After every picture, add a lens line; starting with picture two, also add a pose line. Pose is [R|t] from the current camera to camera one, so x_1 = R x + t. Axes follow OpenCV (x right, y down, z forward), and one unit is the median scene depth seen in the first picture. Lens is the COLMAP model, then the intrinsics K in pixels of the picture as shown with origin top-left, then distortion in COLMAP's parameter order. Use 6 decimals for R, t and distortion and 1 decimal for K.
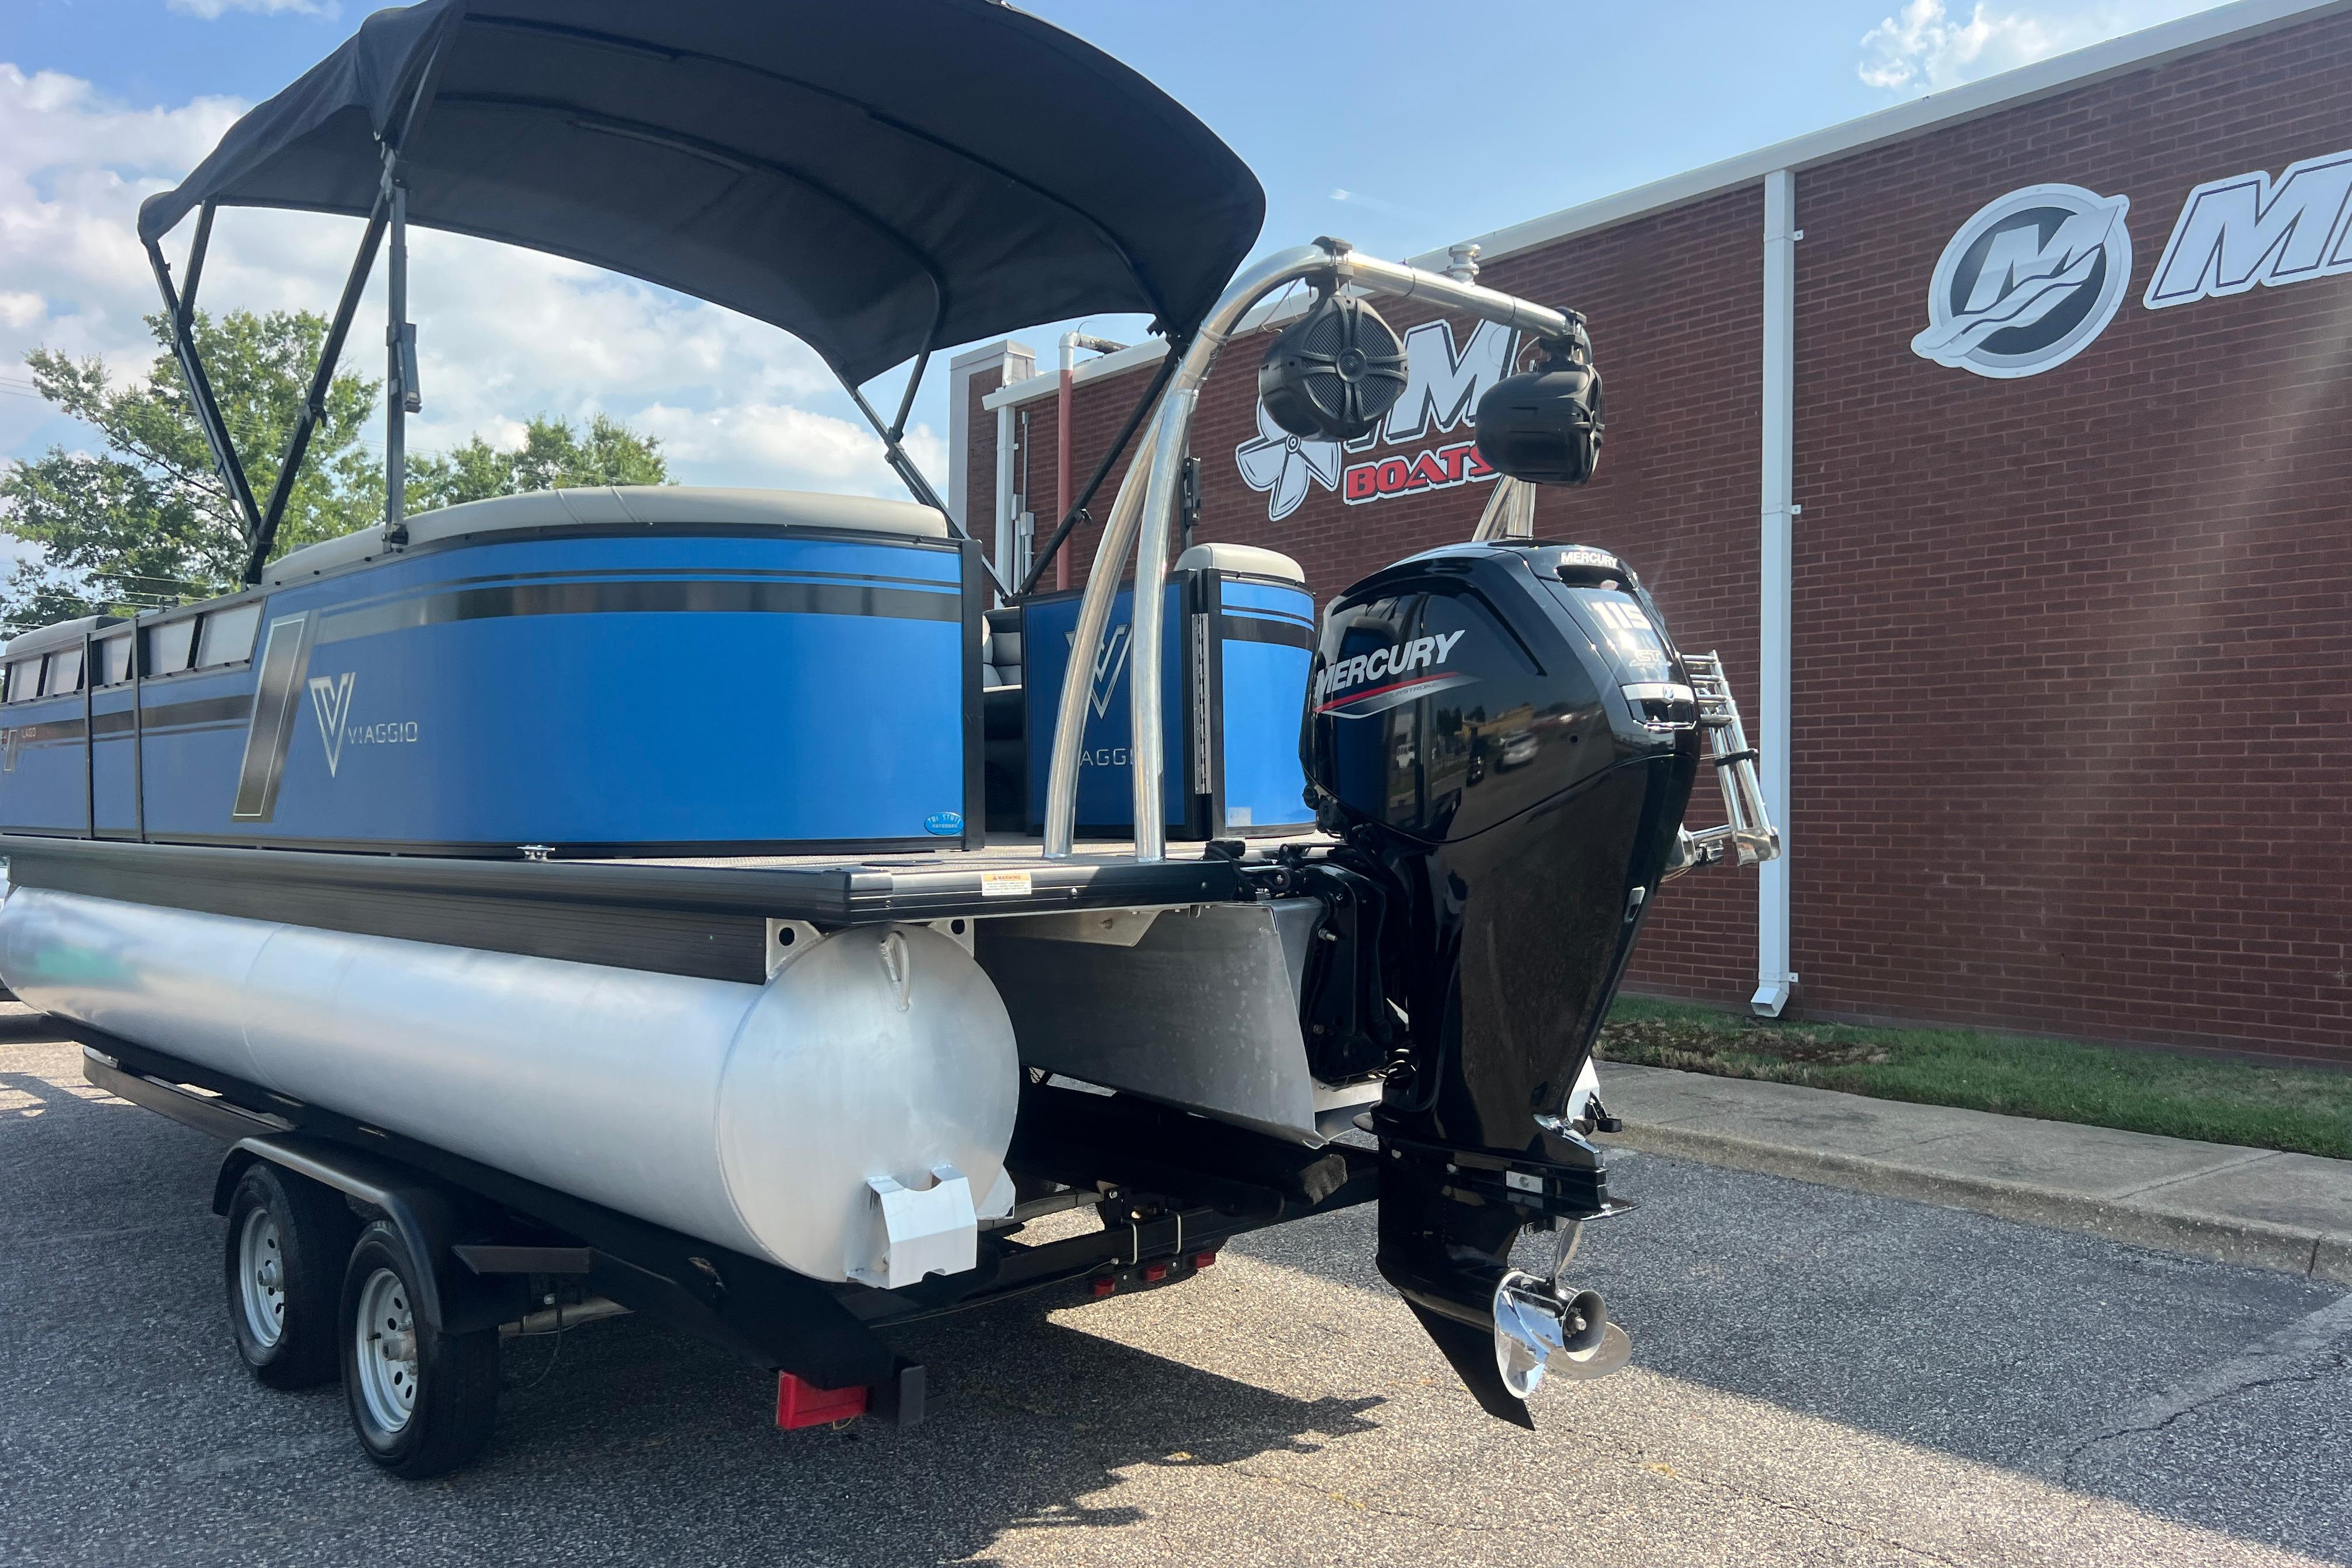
lens RADIAL K [[1753.3, 0, 1192.0], [0, 1753.3, 774.4], [0, 0, 1]] dist [0.013830, -0.005196]
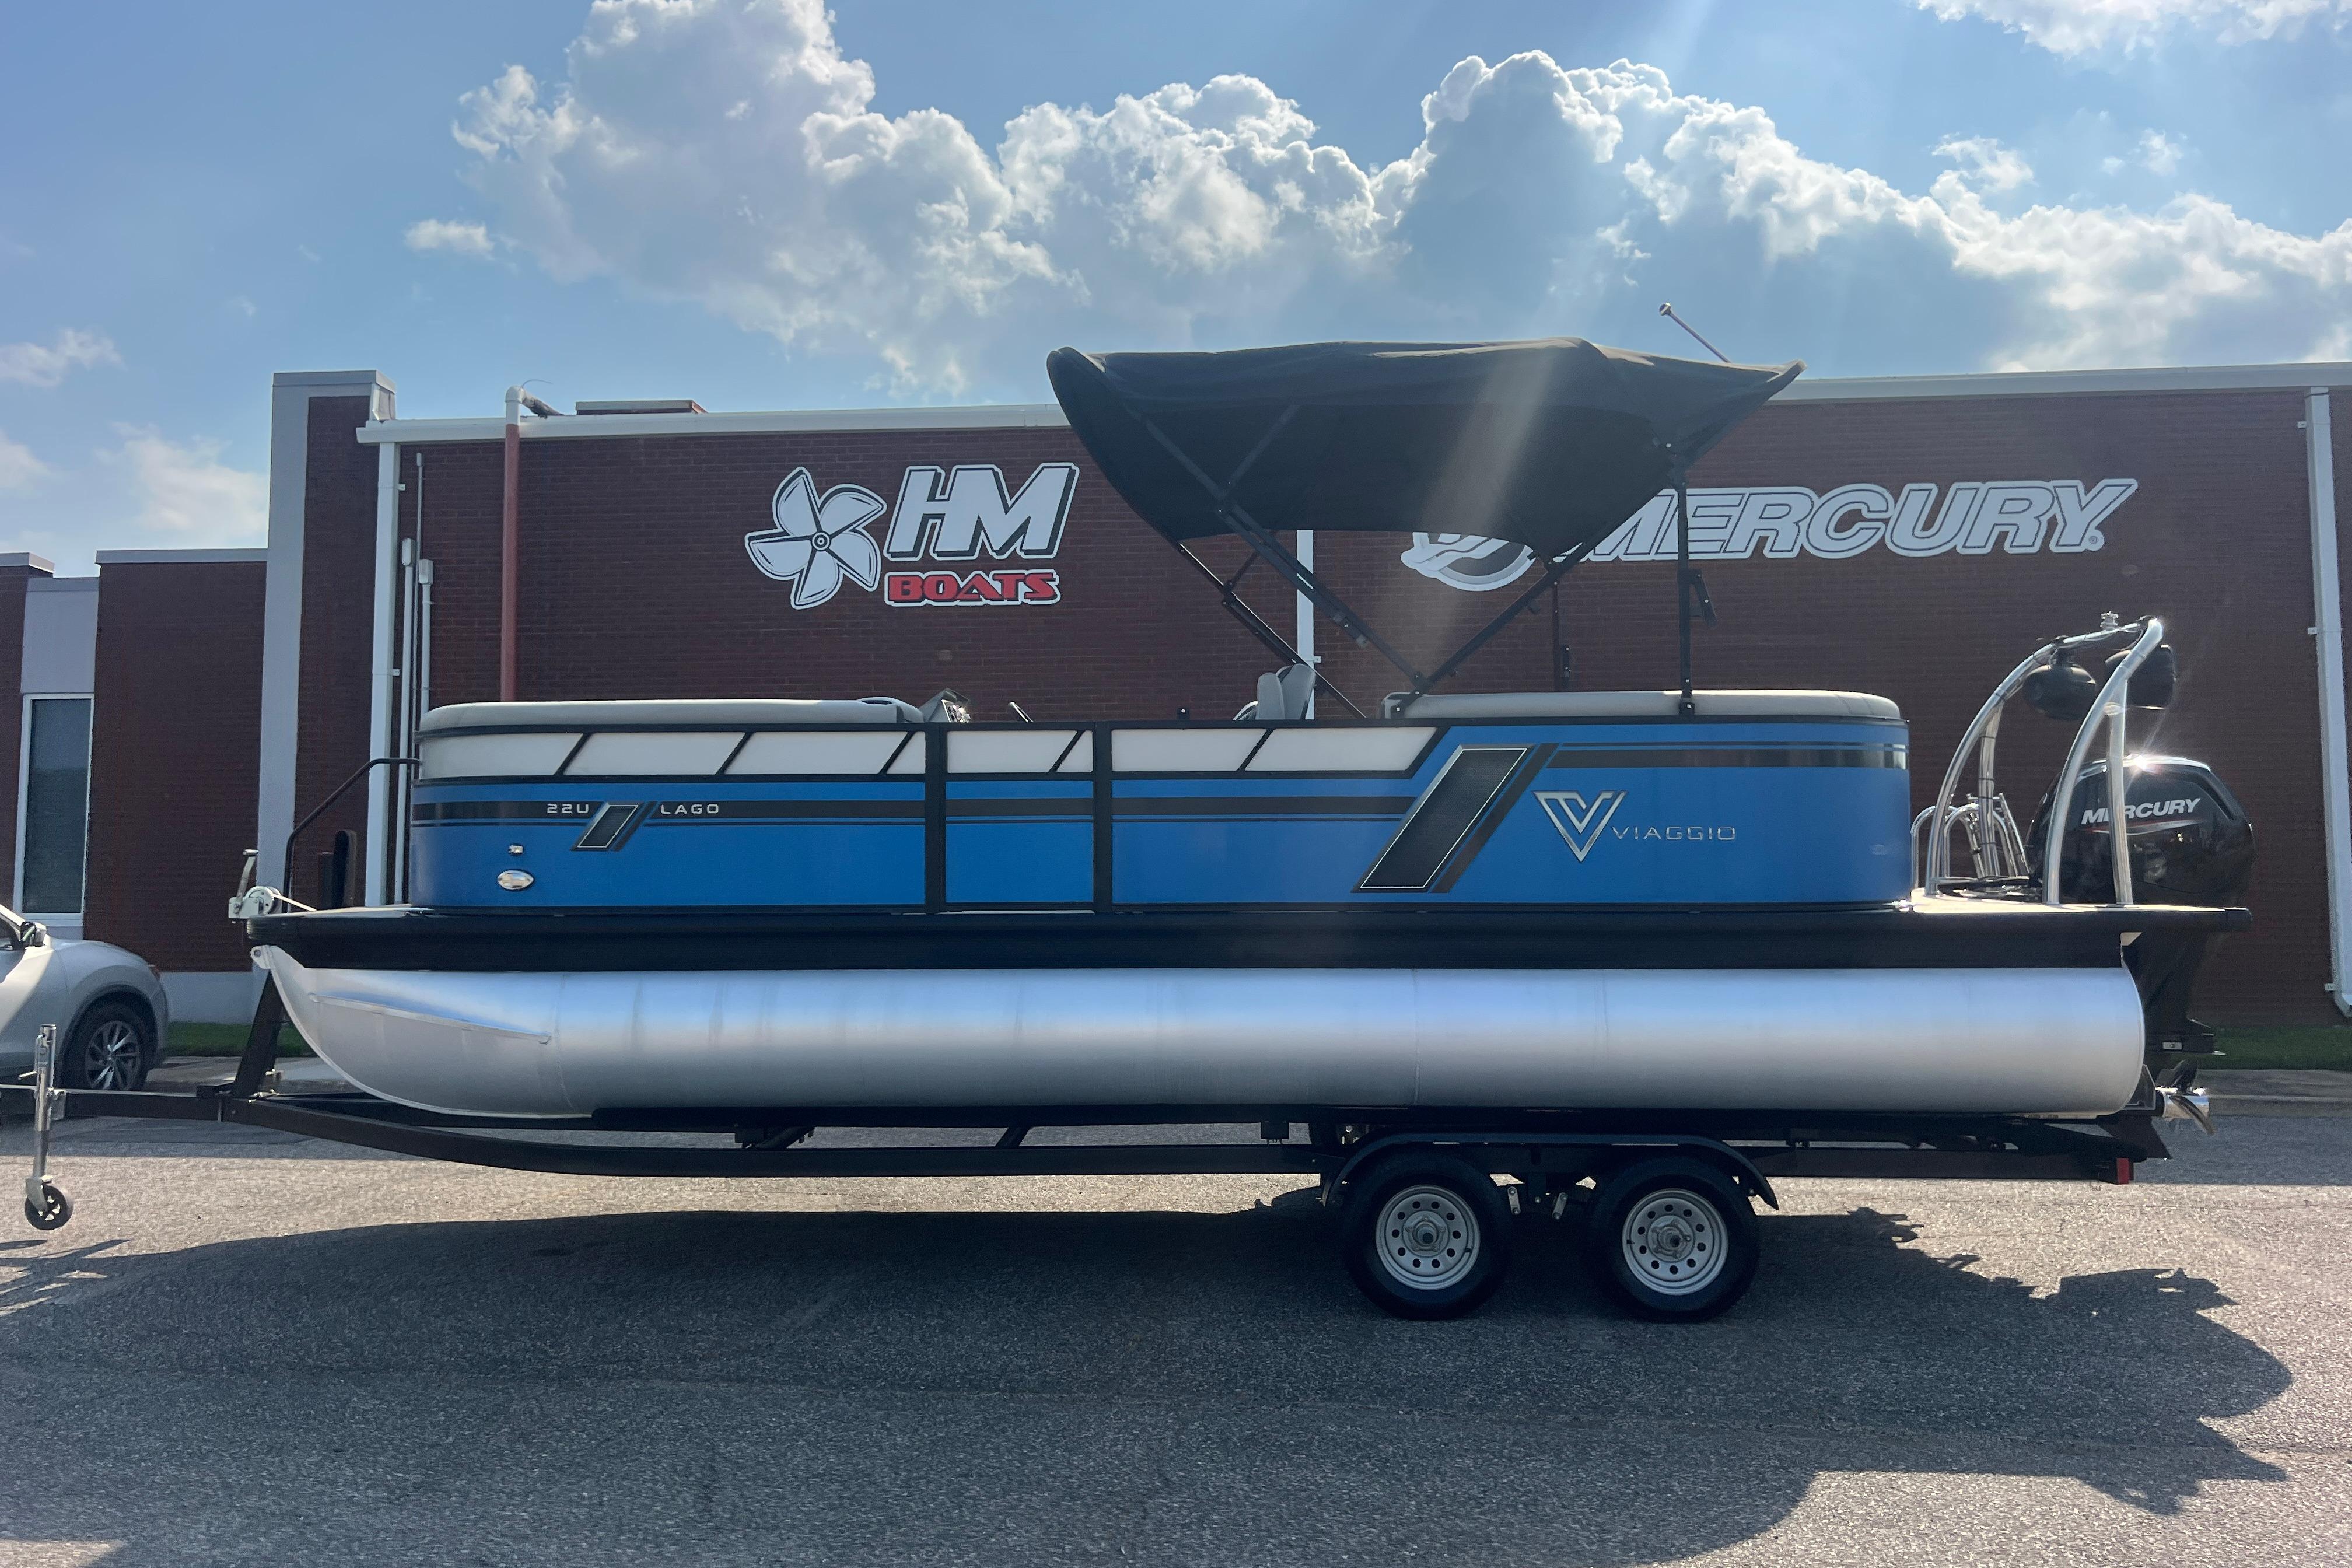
lens RADIAL K [[1730.9, 0, 1161.8], [0, 1730.9, 771.9], [0, 0, 1]] dist [0.073488, -0.085952]
pose [[0.730146, 0.031510, 0.682565, -0.866484], [-0.006876, 0.999224, -0.038773, -0.006930], [-0.683257, 0.023617, 0.729796, 0.094528]]
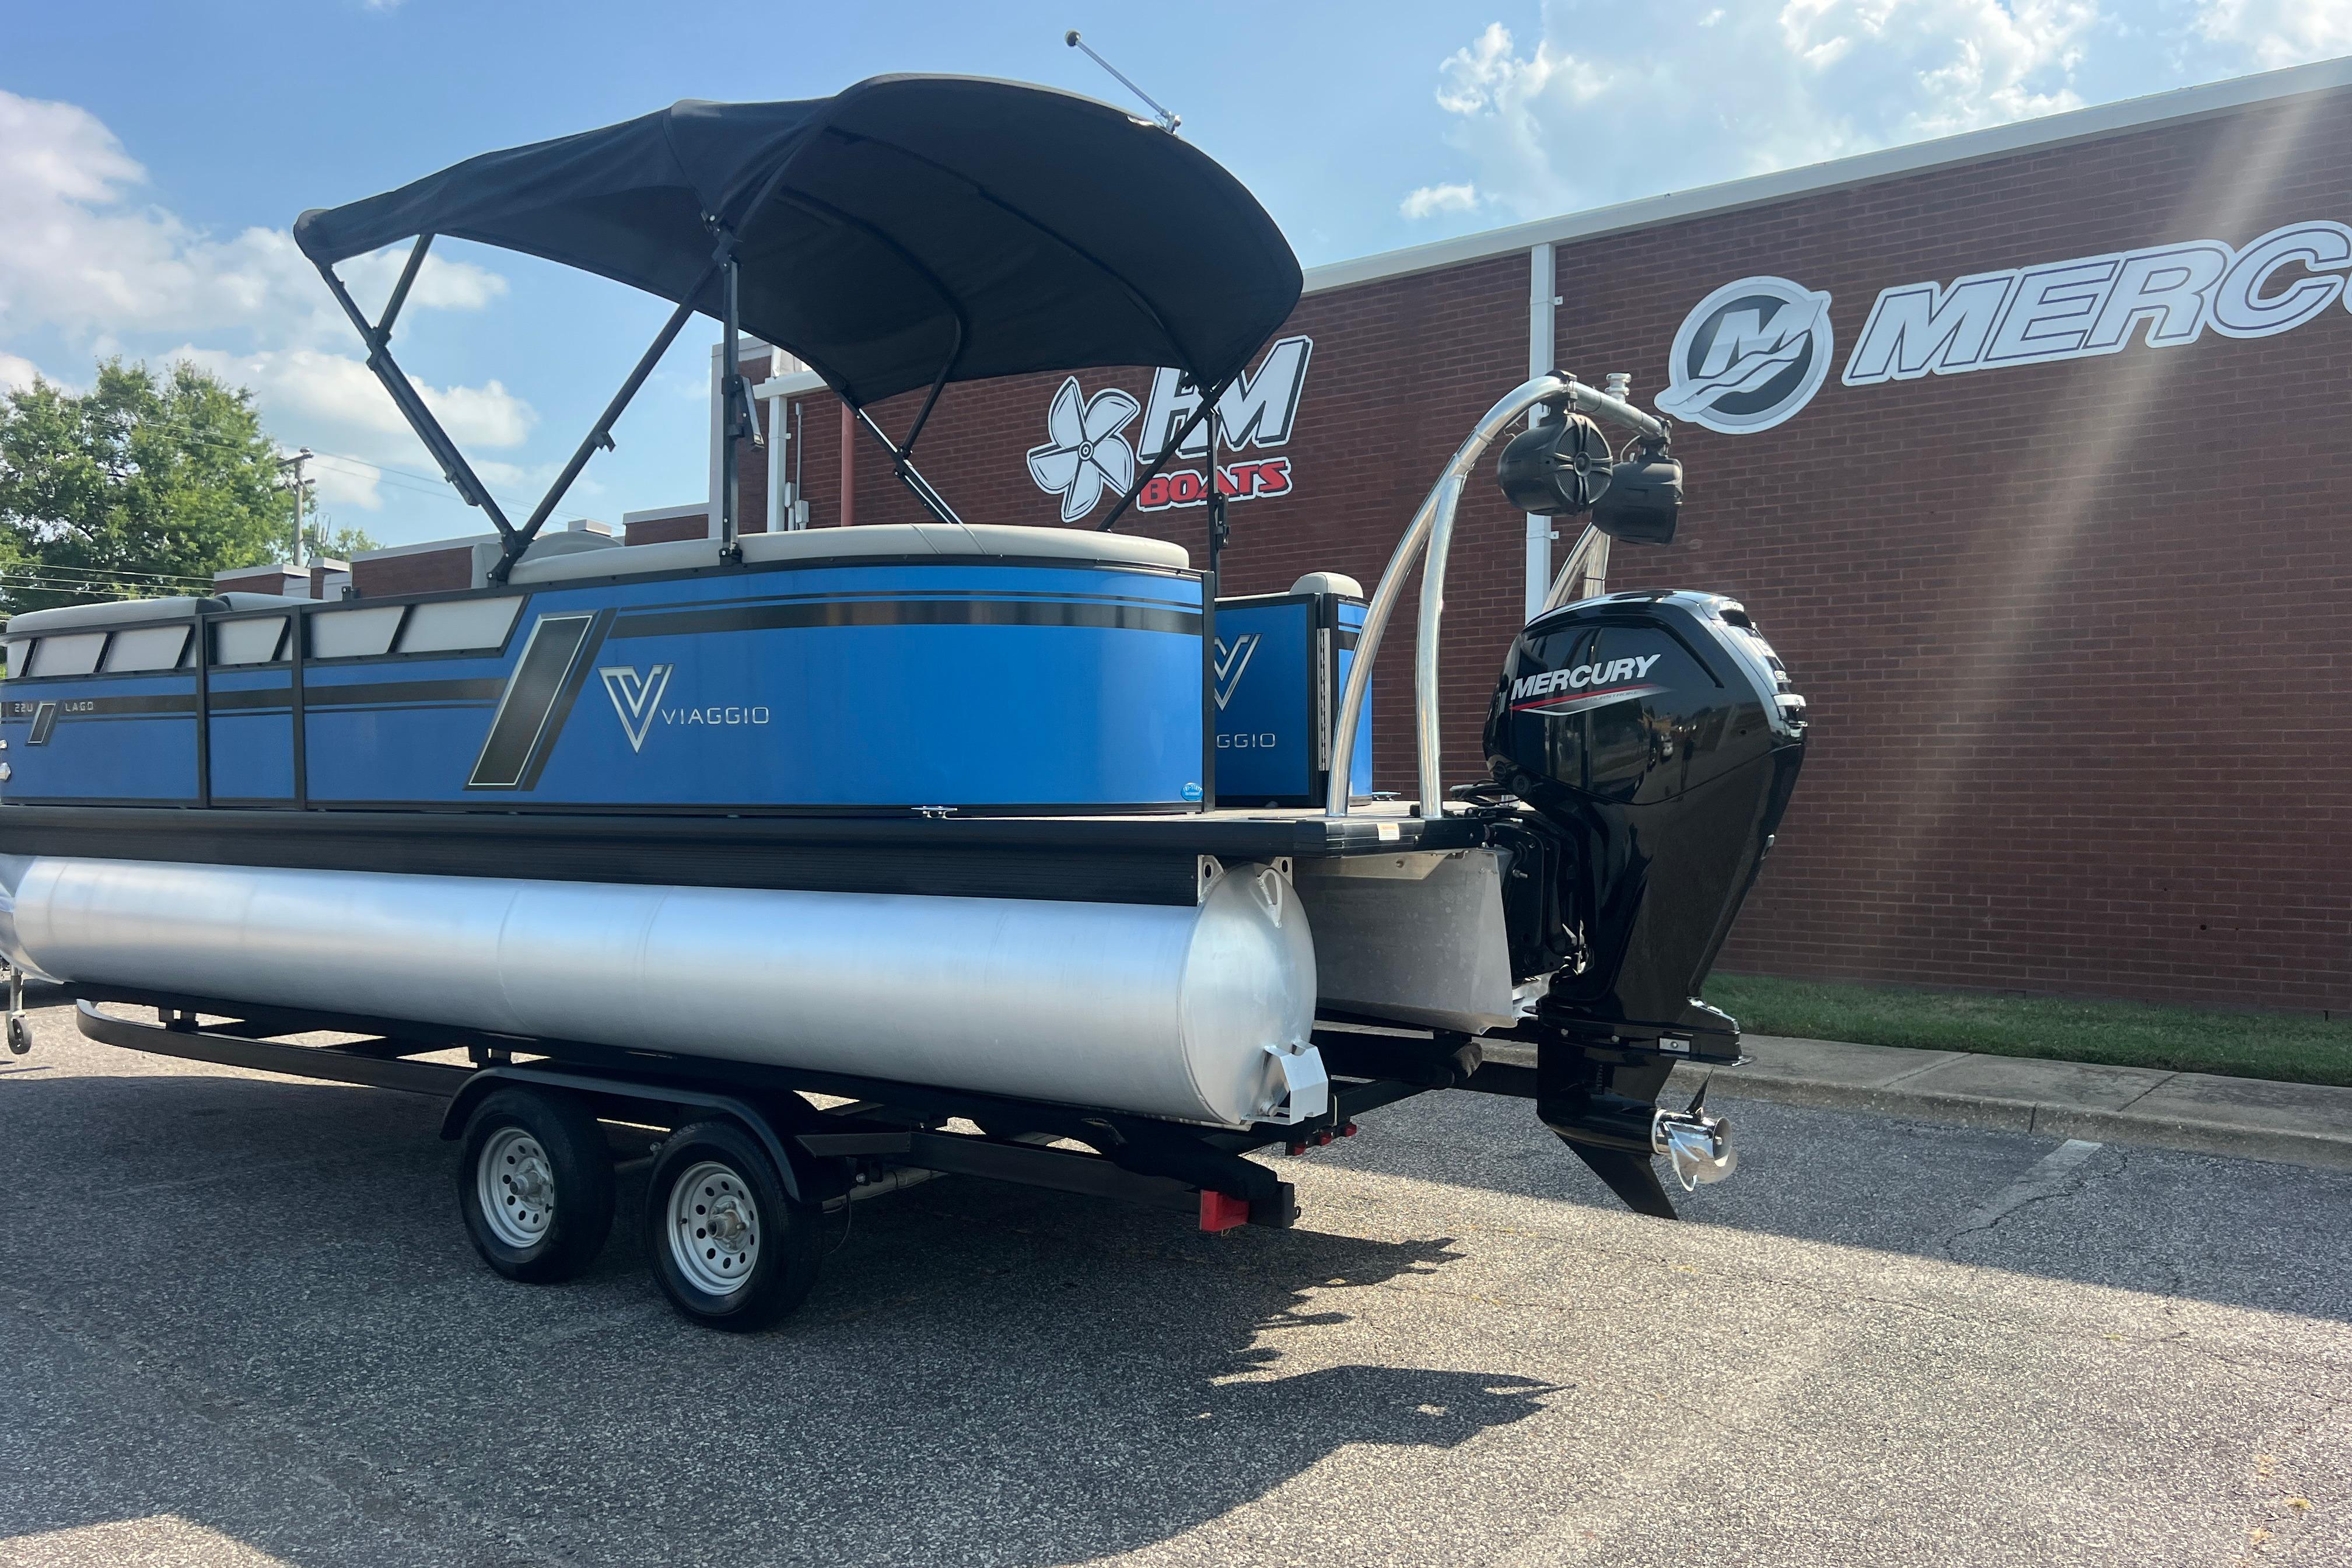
lens RADIAL K [[1735.3, 0, 1176.0], [0, 1735.3, 775.9], [0, 0, 1]] dist [0.050766, -0.045365]
pose [[0.976449, 0.005150, 0.215685, -0.194710], [-0.007300, 0.999931, 0.009174, 0.002233], [-0.215623, -0.010533, 0.976420, -0.109142]]
